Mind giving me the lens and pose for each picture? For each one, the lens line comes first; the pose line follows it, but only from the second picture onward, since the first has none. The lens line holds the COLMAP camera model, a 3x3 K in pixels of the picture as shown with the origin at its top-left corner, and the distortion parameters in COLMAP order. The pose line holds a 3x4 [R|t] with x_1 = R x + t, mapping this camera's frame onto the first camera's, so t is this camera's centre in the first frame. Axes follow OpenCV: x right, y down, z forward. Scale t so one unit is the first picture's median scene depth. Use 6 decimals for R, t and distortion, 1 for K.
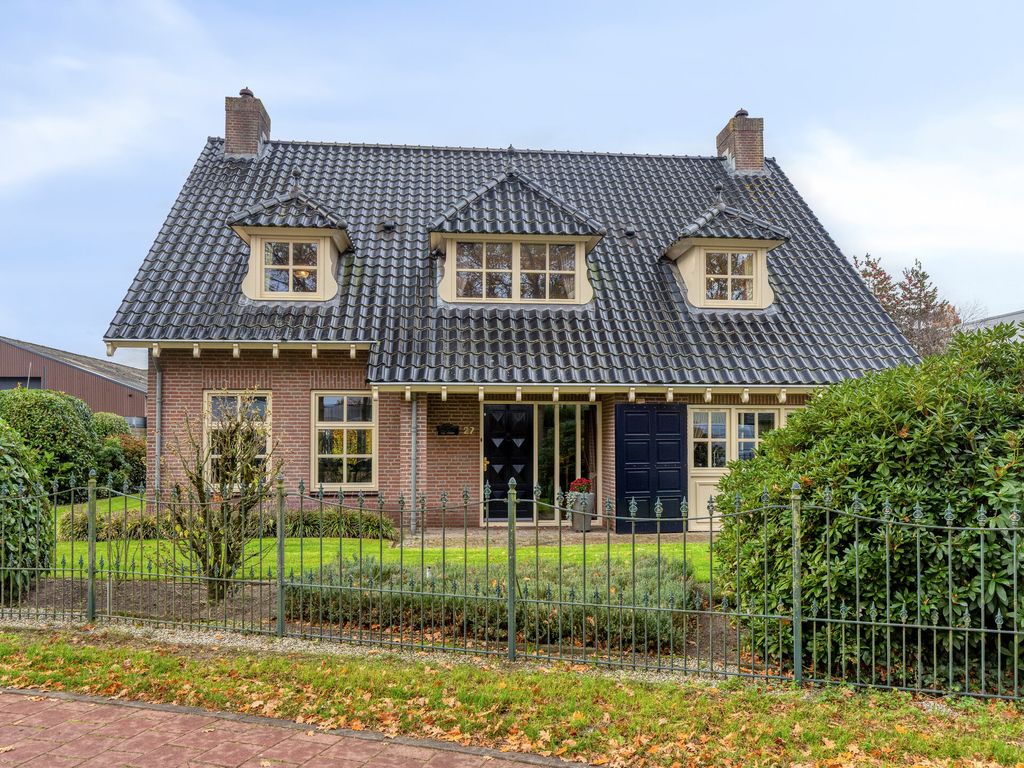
lens RADIAL K [[803.1, 0, 511.4], [0, 803.1, 390.0], [0, 0, 1]] dist [0.021891, -0.000435]
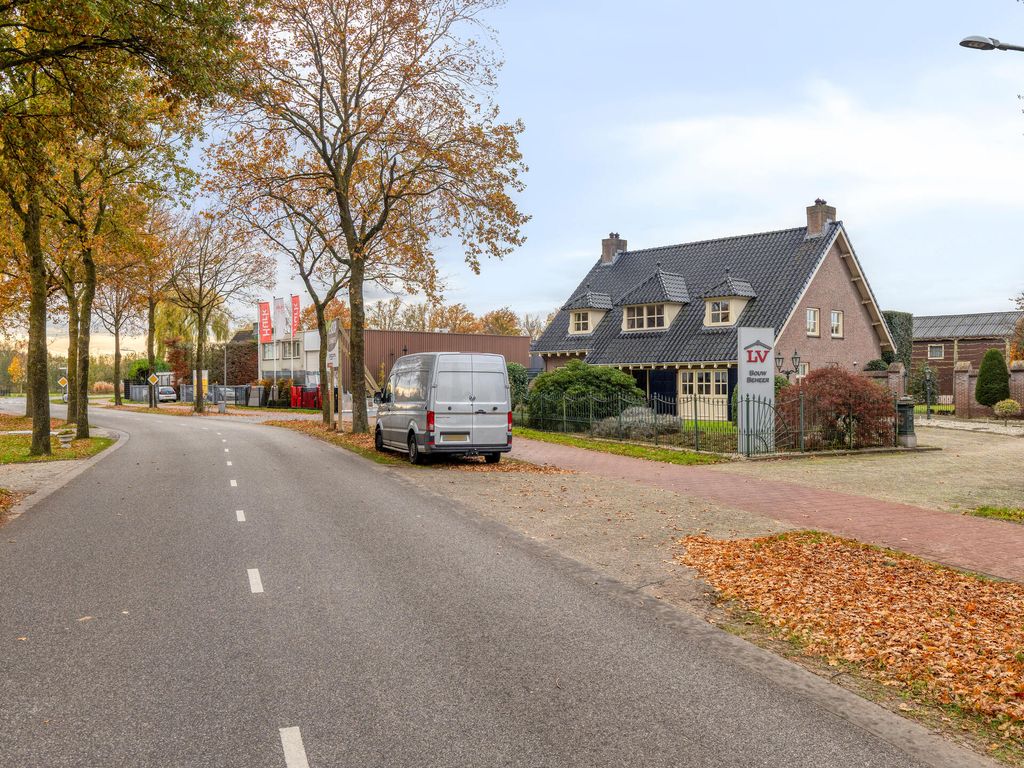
lens RADIAL K [[879.3, 0, 513.0], [0, 879.3, 382.4], [0, 0, 1]] dist [0.003893, 0.005952]
pose [[0.617320, -0.001859, -0.786710, 1.923194], [0.058715, 0.997317, 0.043716, -0.087323], [0.784518, -0.073178, 0.615773, -1.052529]]
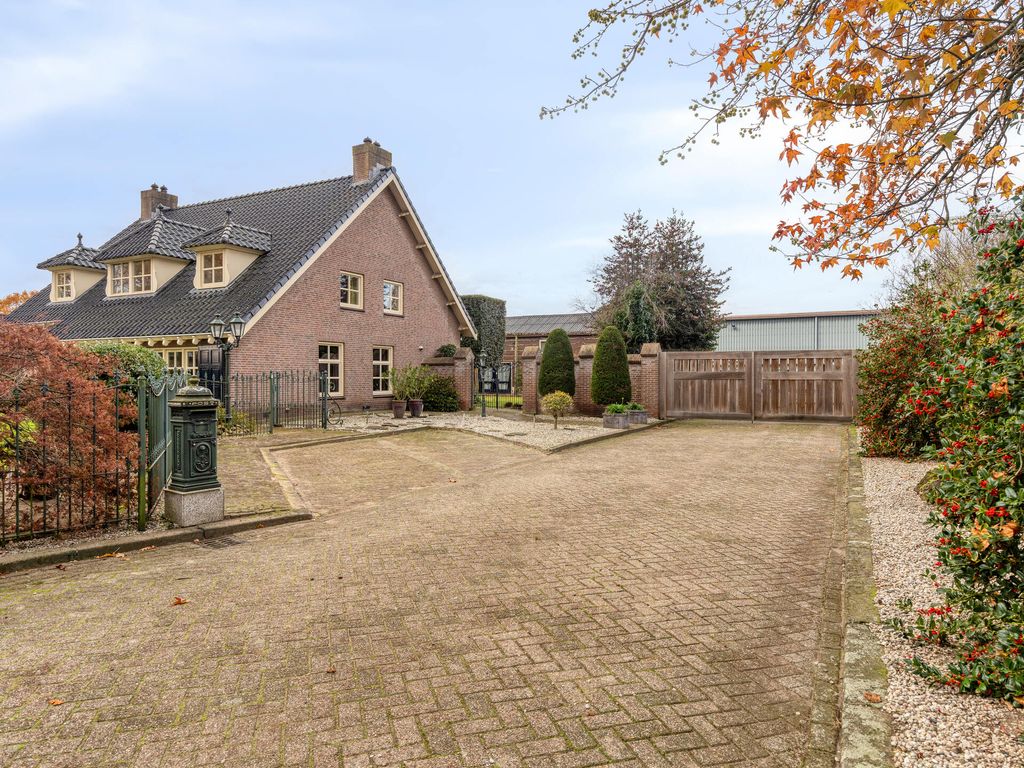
lens RADIAL K [[611.6, 0, 513.7], [0, 611.6, 377.2], [0, 0, 1]] dist [0.005889, 0.000939]
pose [[0.832345, 0.001912, -0.554255, 1.500377], [0.034819, 0.997839, 0.055731, 0.032467], [0.553164, -0.065686, 0.830479, 0.299343]]
